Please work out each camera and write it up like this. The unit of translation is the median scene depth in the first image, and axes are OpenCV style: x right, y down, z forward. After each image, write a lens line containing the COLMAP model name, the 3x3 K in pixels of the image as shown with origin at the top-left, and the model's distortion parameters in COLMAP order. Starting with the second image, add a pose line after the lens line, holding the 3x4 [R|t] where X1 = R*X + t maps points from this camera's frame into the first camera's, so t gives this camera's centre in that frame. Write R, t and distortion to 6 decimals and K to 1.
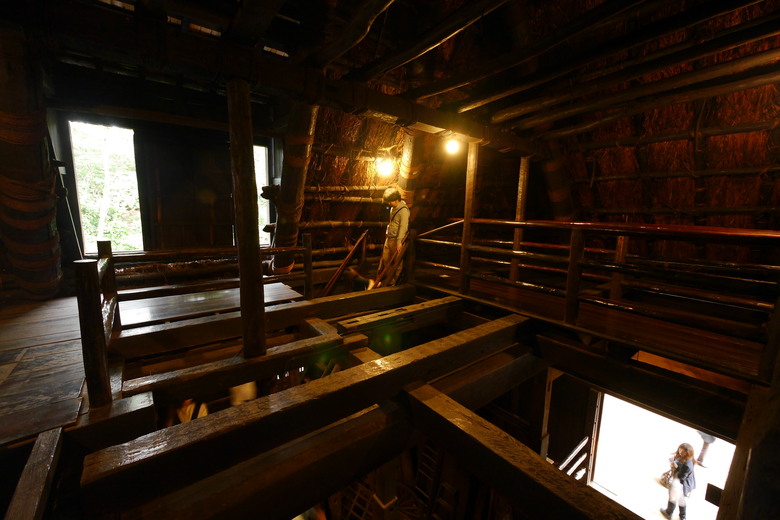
lens RADIAL K [[320.2, 0, 391.1], [0, 320.2, 260.2], [0, 0, 1]] dist [-0.007088, 0.001185]
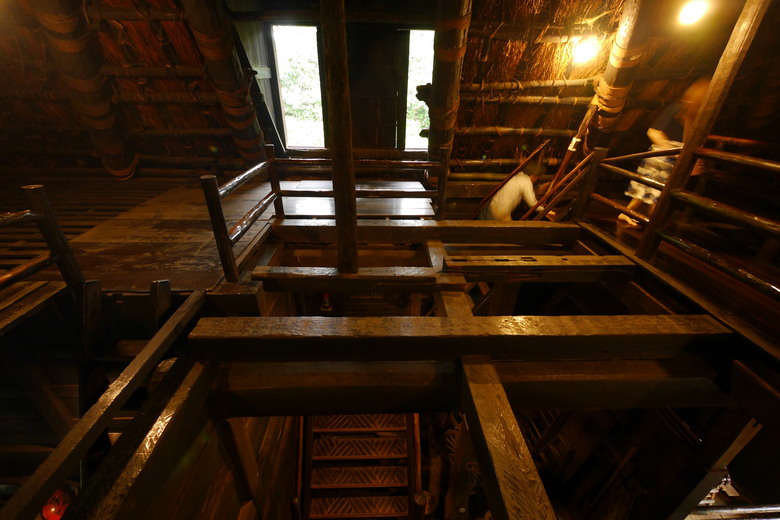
lens RADIAL K [[320.2, 0, 390.1], [0, 320.2, 258.5], [0, 0, 1]] dist [-0.007088, 0.001185]
pose [[0.807962, 0.275427, -0.520900, 0.130876], [-0.097868, 0.934477, 0.342307, -0.069114], [0.581050, -0.225592, 0.781978, 0.125110]]
